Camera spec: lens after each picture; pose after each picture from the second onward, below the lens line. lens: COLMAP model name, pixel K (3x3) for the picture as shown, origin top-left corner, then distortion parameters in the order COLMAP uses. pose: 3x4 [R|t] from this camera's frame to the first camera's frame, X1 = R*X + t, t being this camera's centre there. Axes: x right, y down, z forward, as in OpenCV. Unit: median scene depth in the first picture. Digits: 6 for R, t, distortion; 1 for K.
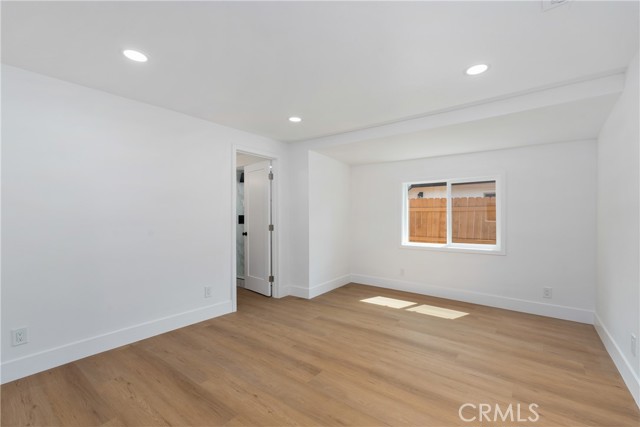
lens RADIAL K [[285.2, 0, 318.2], [0, 285.2, 213.0], [0, 0, 1]] dist [-0.000855, 0.000095]
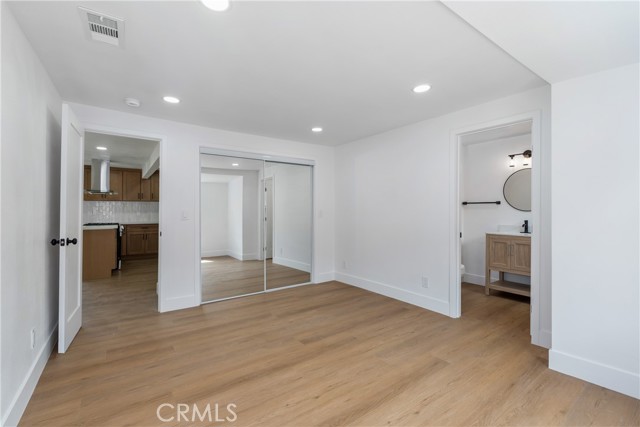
lens RADIAL K [[285.2, 0, 318.2], [0, 285.2, 213.0], [0, 0, 1]] dist [-0.000855, 0.000095]
pose [[-0.293952, 0.007736, -0.955789, 0.900364], [0.014560, 0.999887, 0.003615, 0.015539], [0.955709, -0.012854, -0.294032, 1.150921]]
